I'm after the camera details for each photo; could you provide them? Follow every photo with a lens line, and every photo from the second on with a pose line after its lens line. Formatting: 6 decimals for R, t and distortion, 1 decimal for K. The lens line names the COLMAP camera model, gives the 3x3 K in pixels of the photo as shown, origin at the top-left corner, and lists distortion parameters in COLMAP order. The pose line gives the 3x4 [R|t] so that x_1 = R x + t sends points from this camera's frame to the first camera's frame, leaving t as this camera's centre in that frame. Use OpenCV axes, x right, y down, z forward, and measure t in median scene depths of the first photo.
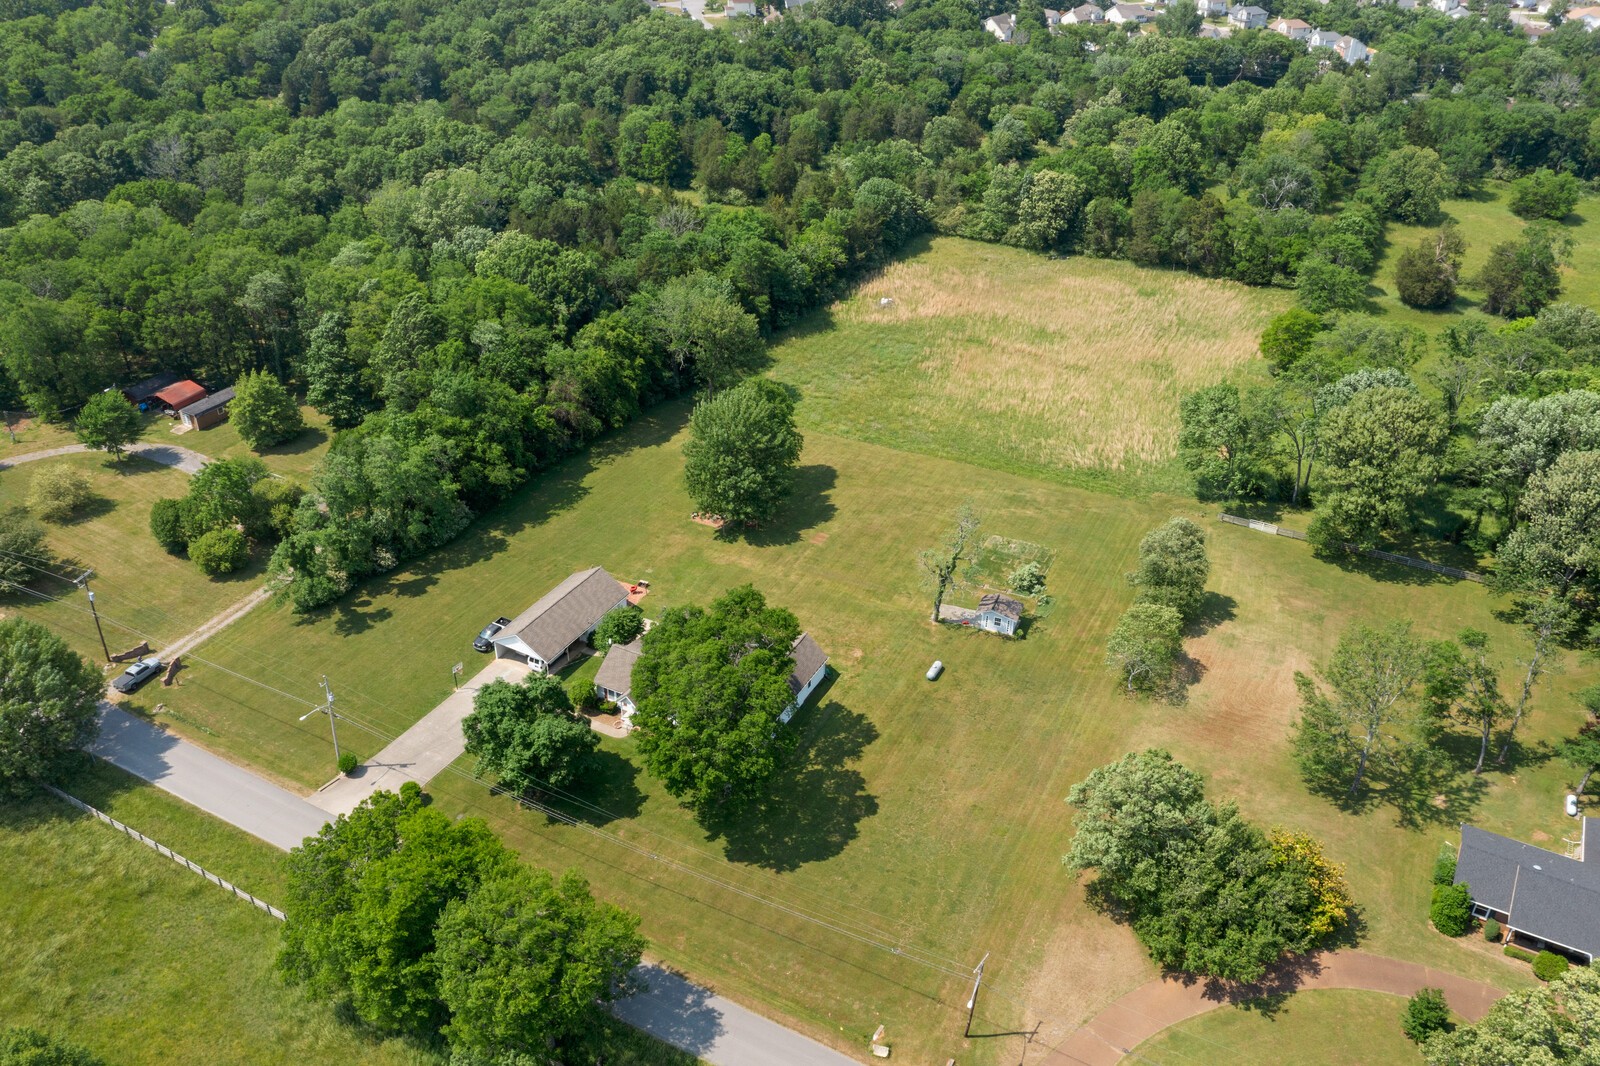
lens RADIAL K [[1366.1, 0, 800.0], [0, 1366.1, 533.0], [0, 0, 1]] dist [-0.036477, 0.008854]
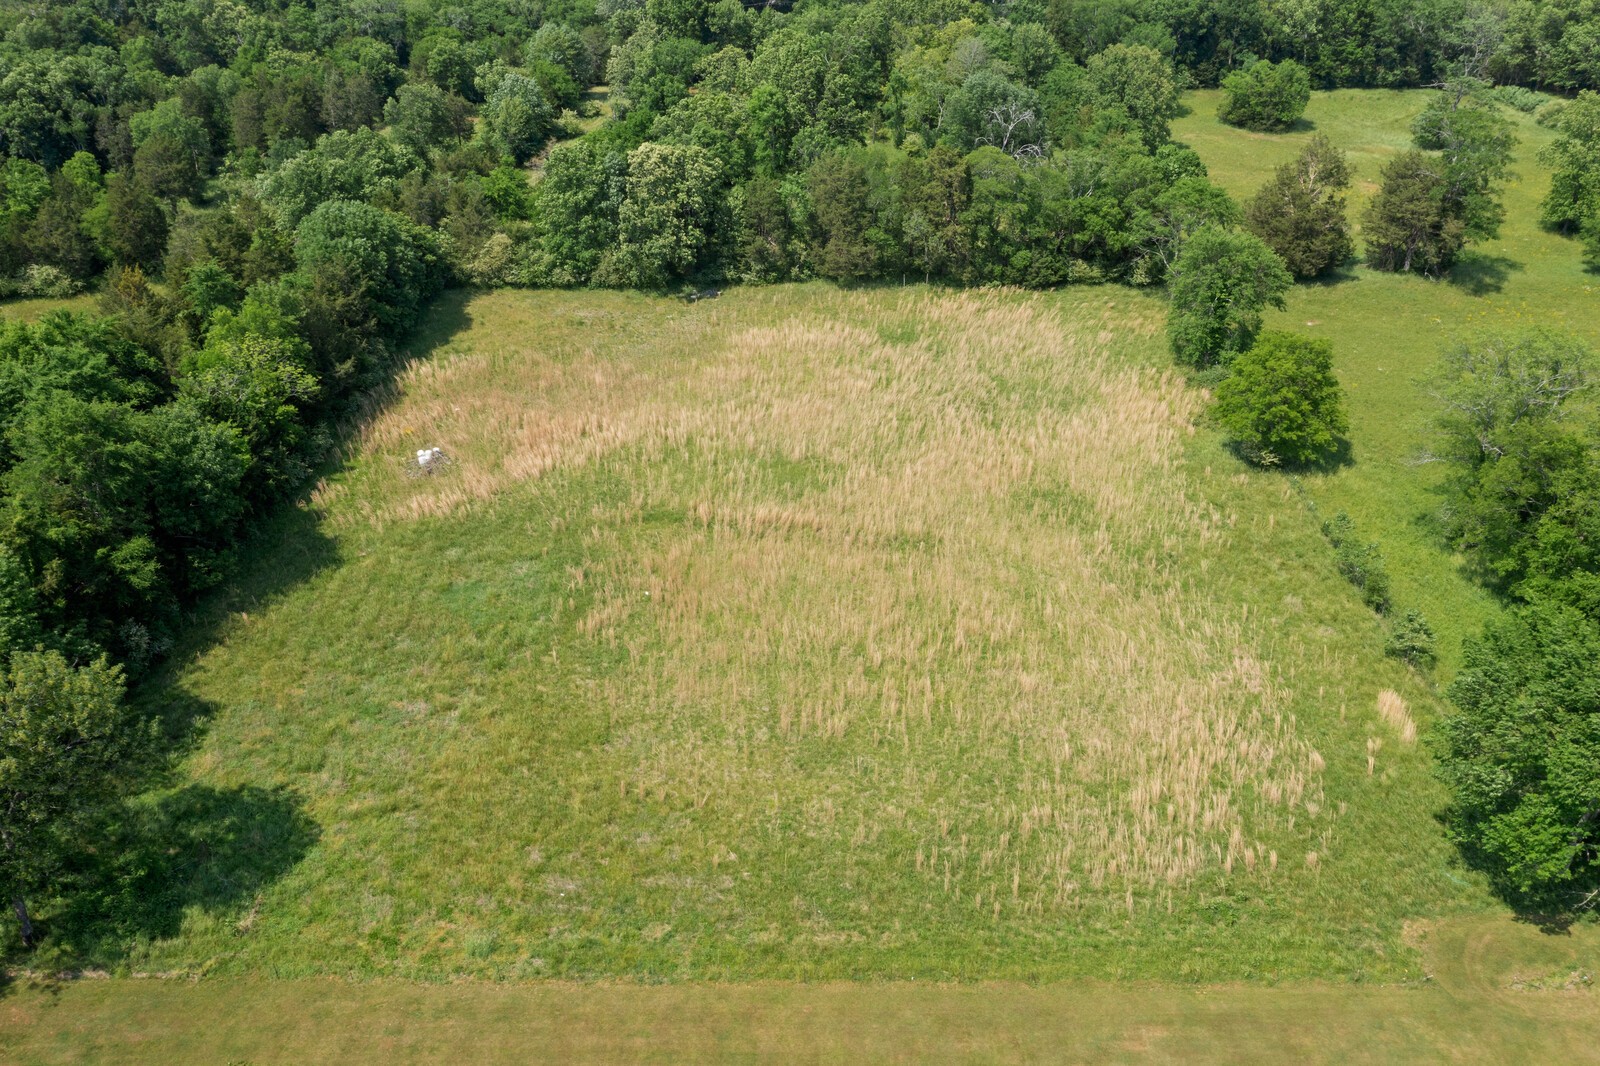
lens RADIAL K [[1341.8, 0, 825.0], [0, 1341.8, 526.8], [0, 0, 1]] dist [-0.014659, 0.008420]
pose [[0.897975, -0.232601, 0.373548, 0.006968], [0.232097, 0.971555, 0.047028, -0.124091], [-0.373862, 0.044469, 0.926418, 0.474588]]
